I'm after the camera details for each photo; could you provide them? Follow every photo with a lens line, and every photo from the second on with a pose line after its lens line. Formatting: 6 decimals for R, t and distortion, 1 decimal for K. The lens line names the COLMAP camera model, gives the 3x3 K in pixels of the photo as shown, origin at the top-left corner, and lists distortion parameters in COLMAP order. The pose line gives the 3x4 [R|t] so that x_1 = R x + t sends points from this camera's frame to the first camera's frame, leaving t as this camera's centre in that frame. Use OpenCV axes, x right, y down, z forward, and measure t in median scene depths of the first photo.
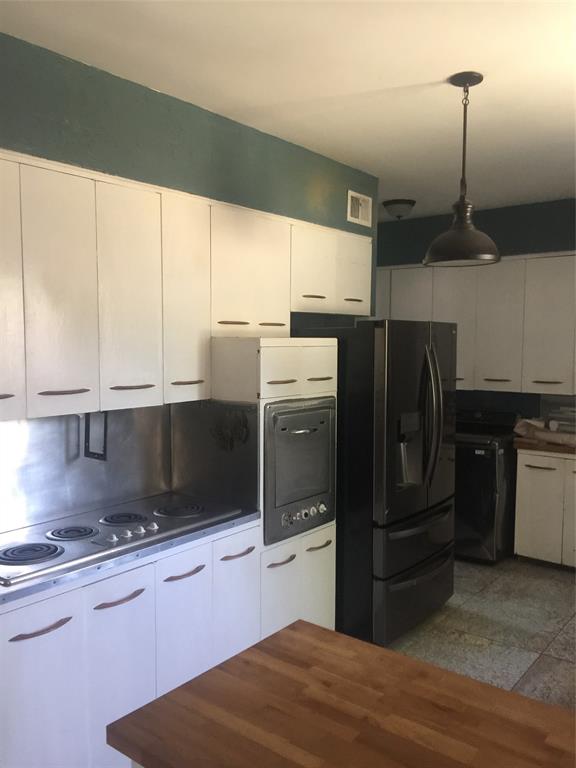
lens RADIAL K [[665.9, 0, 284.0], [0, 665.9, 388.7], [0, 0, 1]] dist [-0.004218, -0.007382]
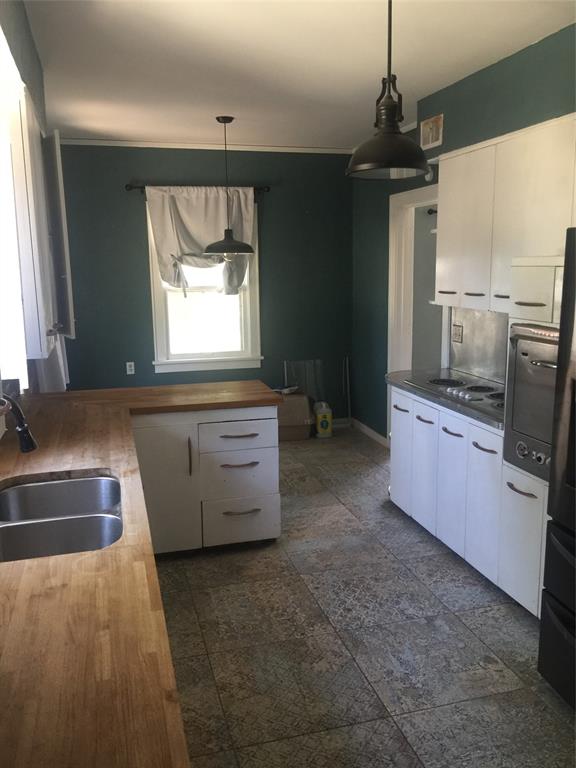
lens RADIAL K [[665.9, 0, 287.2], [0, 665.9, 384.6], [0, 0, 1]] dist [-0.004218, -0.007382]
pose [[-0.581677, 0.149549, -0.799554, 0.964168], [-0.054735, 0.973530, 0.221910, -0.090262], [0.811576, 0.172843, -0.558095, 1.249087]]
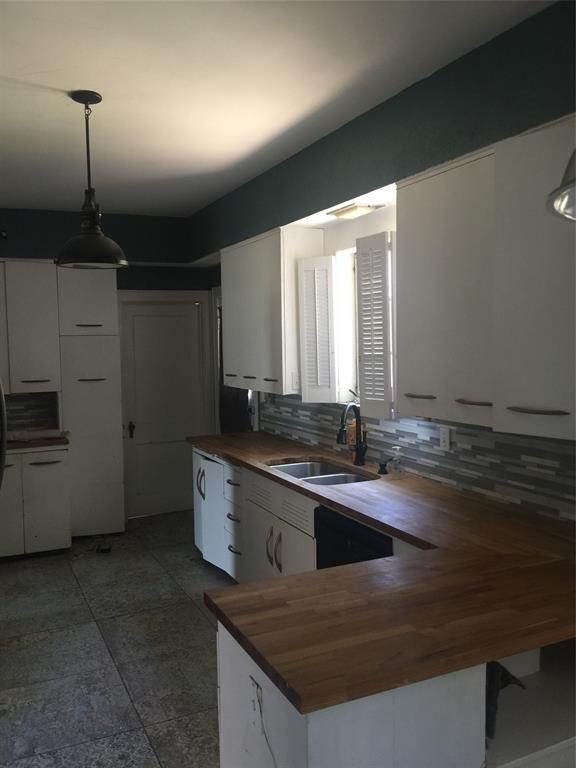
lens RADIAL K [[665.9, 0, 284.4], [0, 665.9, 381.2], [0, 0, 1]] dist [-0.004218, -0.007382]
pose [[0.437203, -0.074237, 0.896294, -0.494667], [0.094812, 0.994839, 0.036151, -0.010930], [-0.894351, 0.069174, 0.441985, 0.221549]]
